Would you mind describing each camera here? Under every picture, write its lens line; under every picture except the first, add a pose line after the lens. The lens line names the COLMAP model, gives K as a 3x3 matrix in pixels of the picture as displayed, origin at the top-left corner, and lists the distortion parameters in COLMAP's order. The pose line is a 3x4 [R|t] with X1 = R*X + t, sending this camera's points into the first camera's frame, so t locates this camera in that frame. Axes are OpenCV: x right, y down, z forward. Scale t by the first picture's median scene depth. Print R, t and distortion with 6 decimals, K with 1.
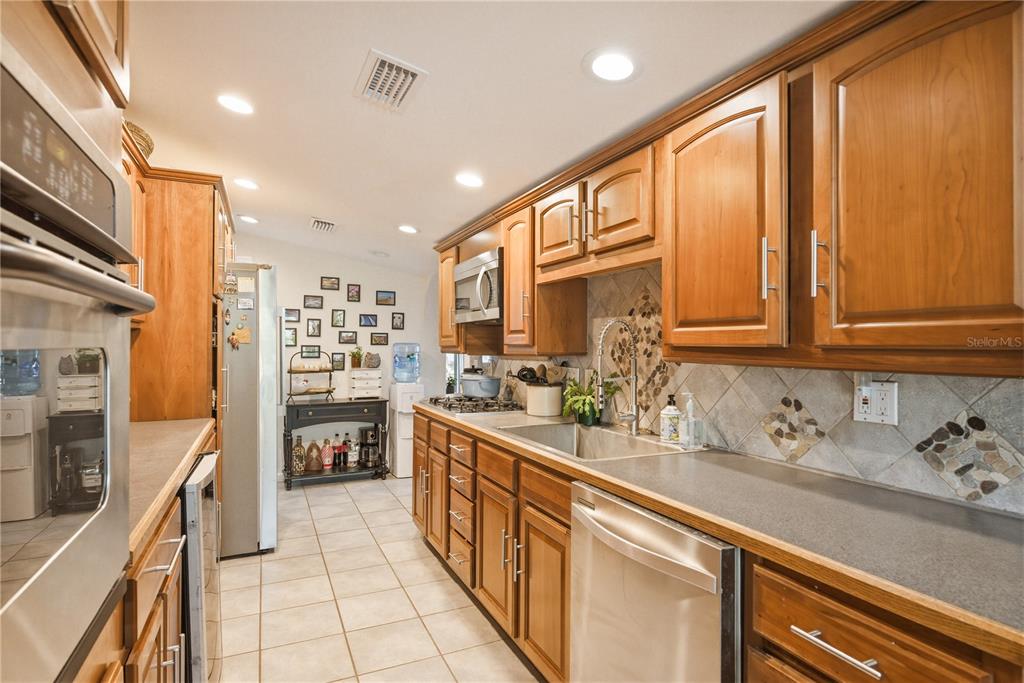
lens RADIAL K [[539.6, 0, 511.6], [0, 539.6, 342.8], [0, 0, 1]] dist [0.001992, -0.004165]
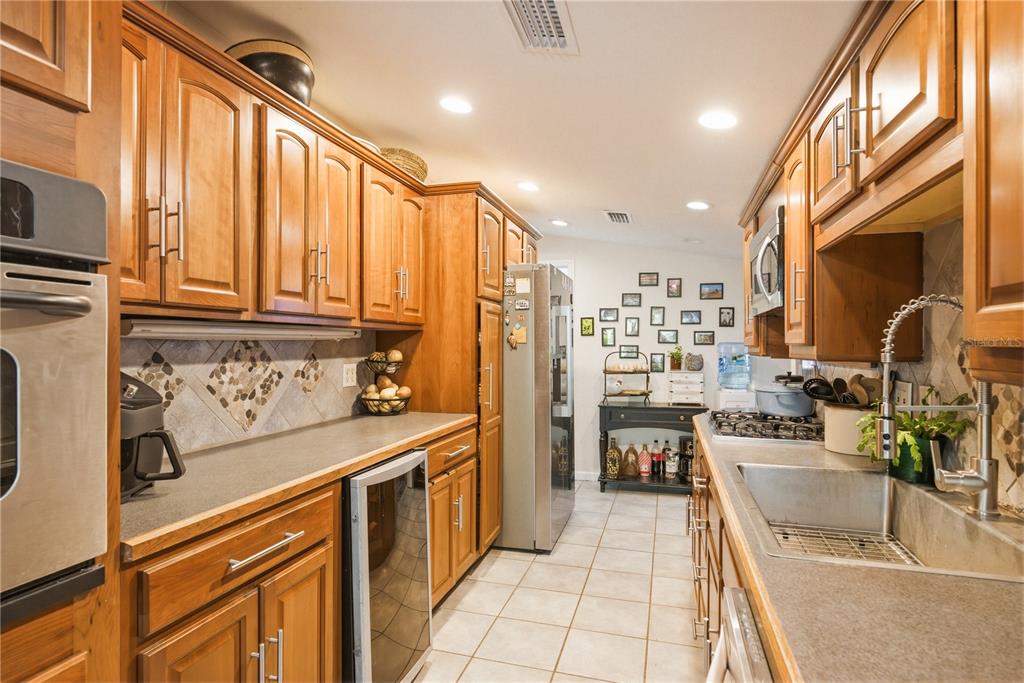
lens RADIAL K [[539.6, 0, 505.8], [0, 539.6, 343.6], [0, 0, 1]] dist [0.001992, -0.004165]
pose [[0.754569, -0.001090, -0.656220, 0.101993], [0.001959, 0.999998, 0.000591, 0.000891], [0.656218, -0.001732, 0.754570, 0.140022]]
